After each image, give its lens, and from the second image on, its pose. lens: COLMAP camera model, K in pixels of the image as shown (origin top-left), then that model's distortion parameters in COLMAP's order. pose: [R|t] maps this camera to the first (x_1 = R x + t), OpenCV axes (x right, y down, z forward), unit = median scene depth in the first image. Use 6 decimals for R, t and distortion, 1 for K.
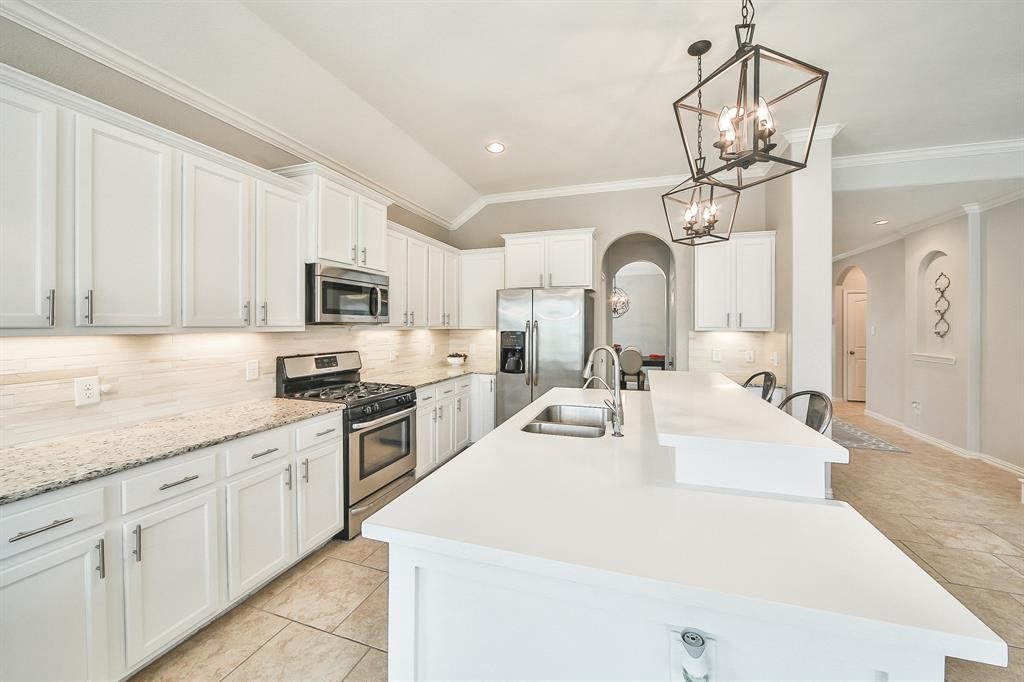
lens RADIAL K [[381.8, 0, 504.4], [0, 381.8, 343.0], [0, 0, 1]] dist [-0.012876, 0.000034]
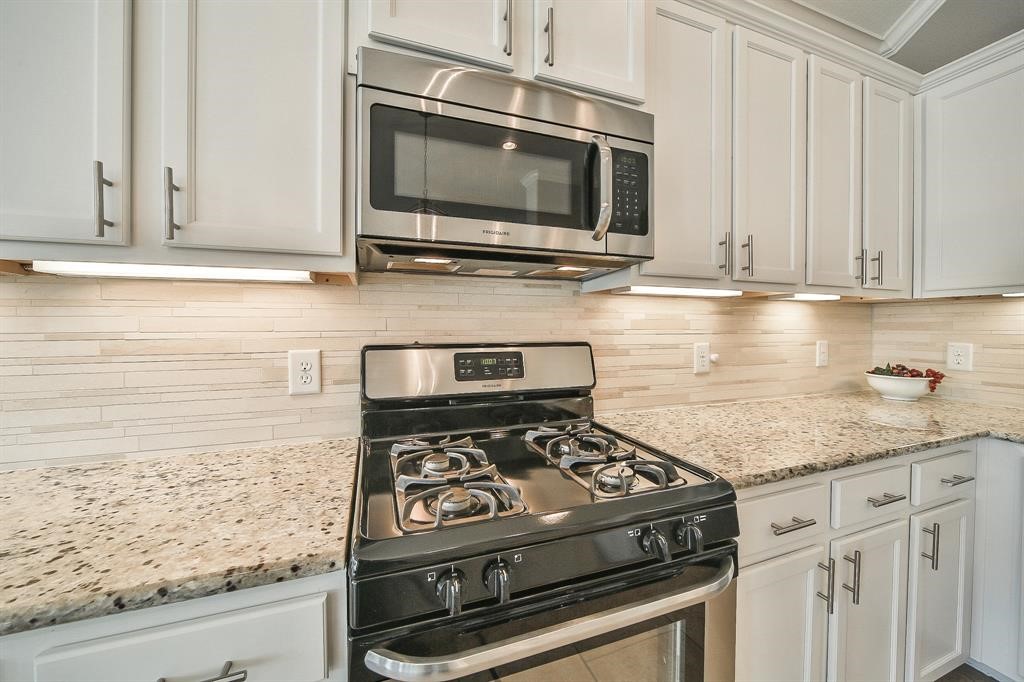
lens RADIAL K [[379.8, 0, 513.4], [0, 379.8, 327.4], [0, 0, 1]] dist [-0.010637, 0.000154]
pose [[0.643912, 0.000288, -0.765099, -0.118044], [-0.033294, 0.999063, -0.027645, 0.016629], [0.764375, 0.043274, 0.643319, 0.629116]]
